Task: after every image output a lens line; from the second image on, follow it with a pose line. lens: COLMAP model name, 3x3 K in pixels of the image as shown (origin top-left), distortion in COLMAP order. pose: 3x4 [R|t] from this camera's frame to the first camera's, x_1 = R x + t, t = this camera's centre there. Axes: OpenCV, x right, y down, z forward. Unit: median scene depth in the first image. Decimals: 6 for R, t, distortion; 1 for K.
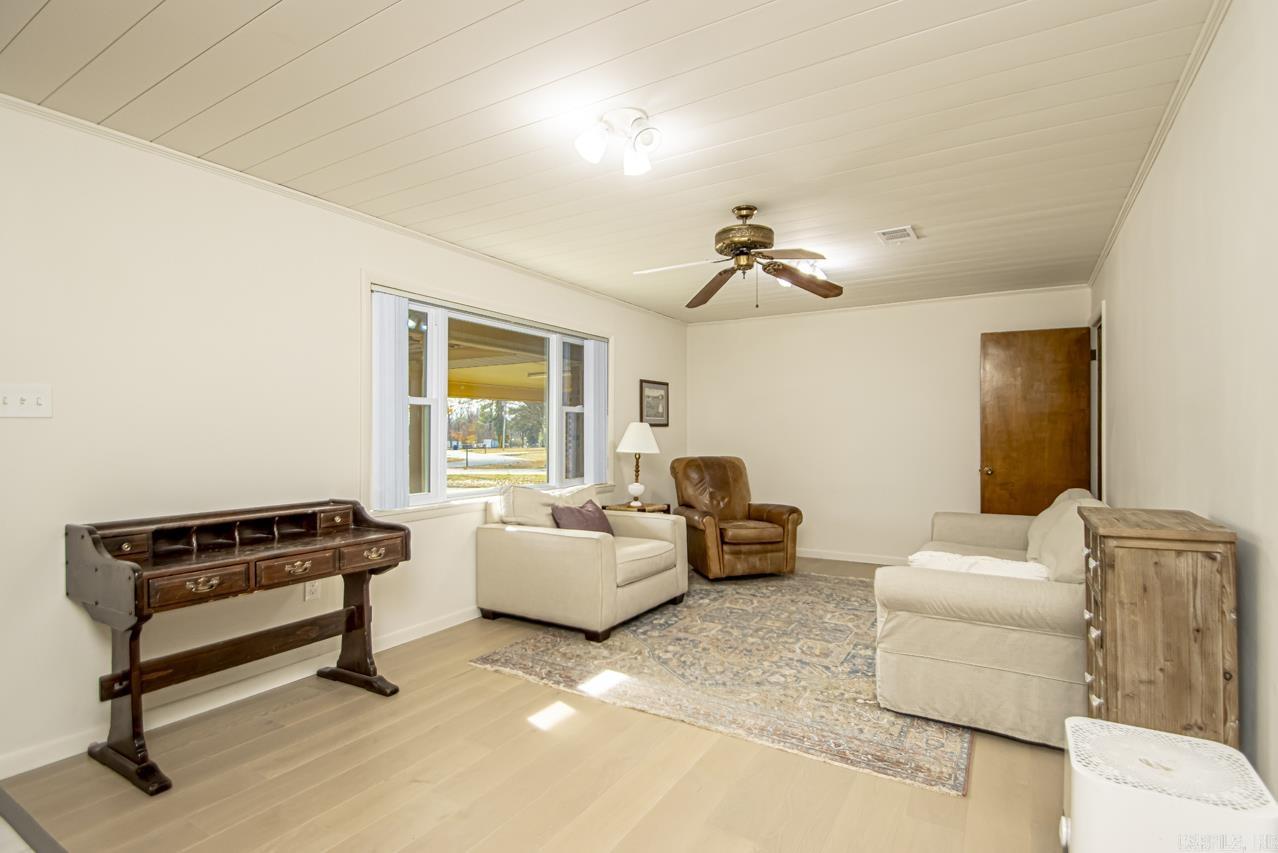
lens RADIAL K [[603.8, 0, 655.9], [0, 603.8, 433.3], [0, 0, 1]] dist [0.024021, -0.019795]
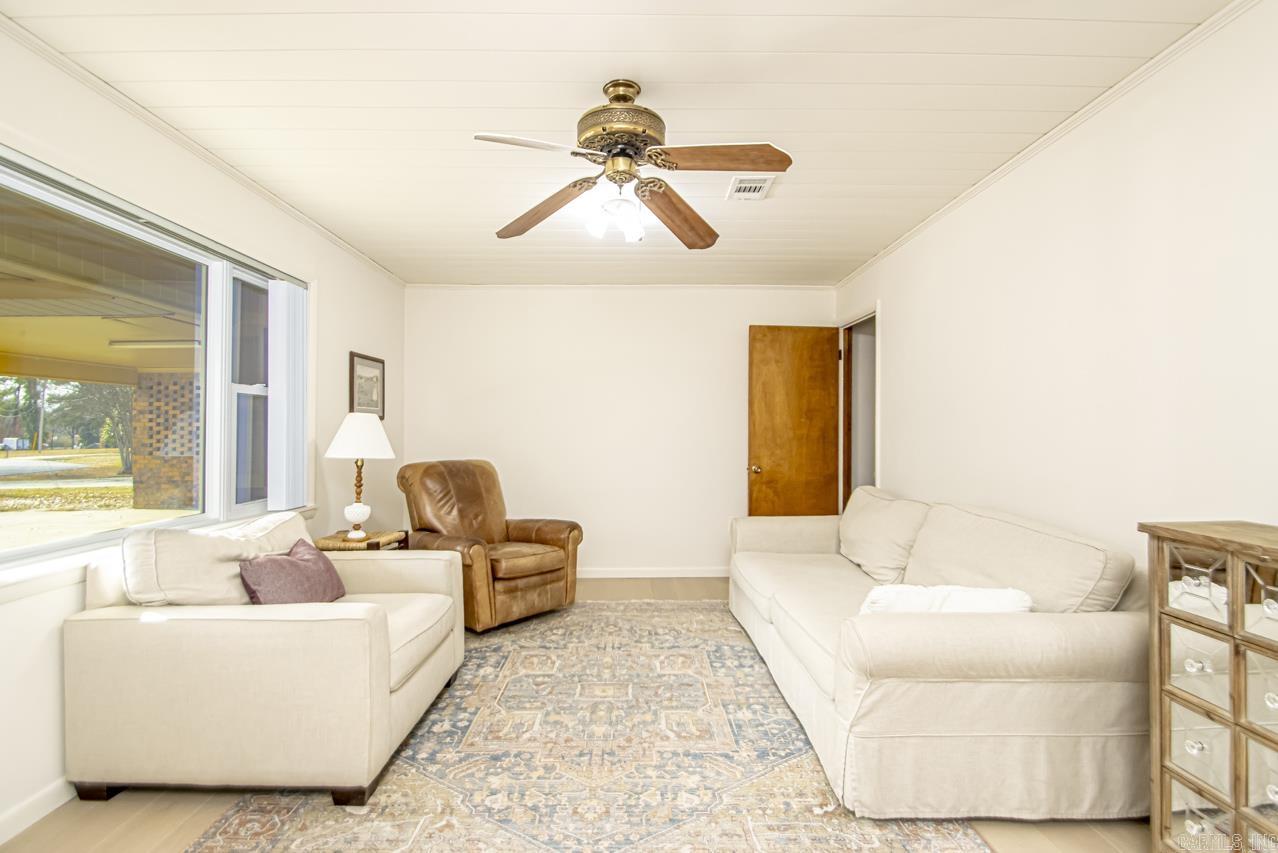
lens RADIAL K [[602.1, 0, 616.0], [0, 602.1, 426.6], [0, 0, 1]] dist [0.020675, -0.019762]
pose [[0.867767, 0.004208, 0.496953, -0.126377], [-0.001224, 0.999979, -0.006330, 0.001340], [-0.496969, 0.004885, 0.867754, 0.299144]]
